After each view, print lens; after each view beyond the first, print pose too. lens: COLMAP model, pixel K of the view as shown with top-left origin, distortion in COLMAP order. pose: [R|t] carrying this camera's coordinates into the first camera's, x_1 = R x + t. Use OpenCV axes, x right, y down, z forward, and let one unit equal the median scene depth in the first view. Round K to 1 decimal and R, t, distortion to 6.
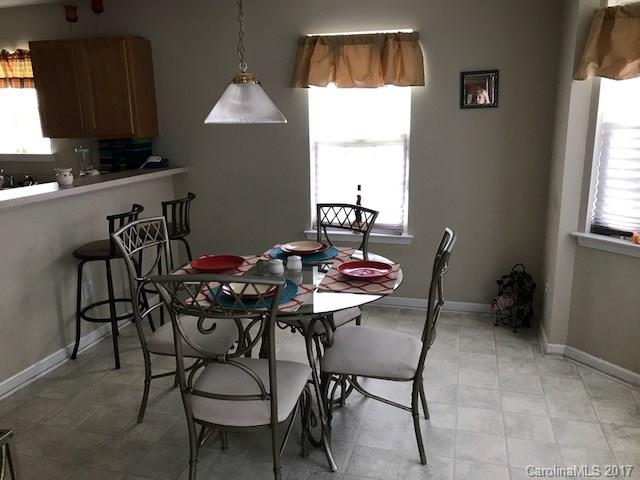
lens RADIAL K [[526.0, 0, 318.2], [0, 526.0, 238.3], [0, 0, 1]] dist [0.002264, -0.010796]
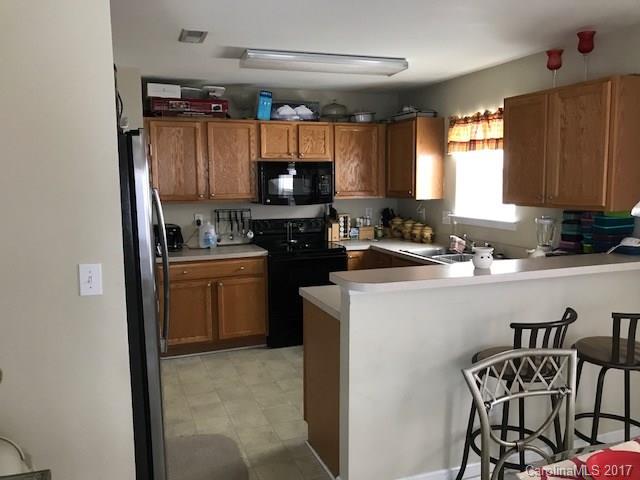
lens RADIAL K [[526.0, 0, 318.2], [0, 526.0, 238.3], [0, 0, 1]] dist [0.002264, -0.010796]
pose [[0.584336, 0.097981, -0.805575, 0.009064], [-0.178425, 0.983905, -0.009752, -0.074974], [0.791654, 0.149433, 0.592414, 0.254562]]
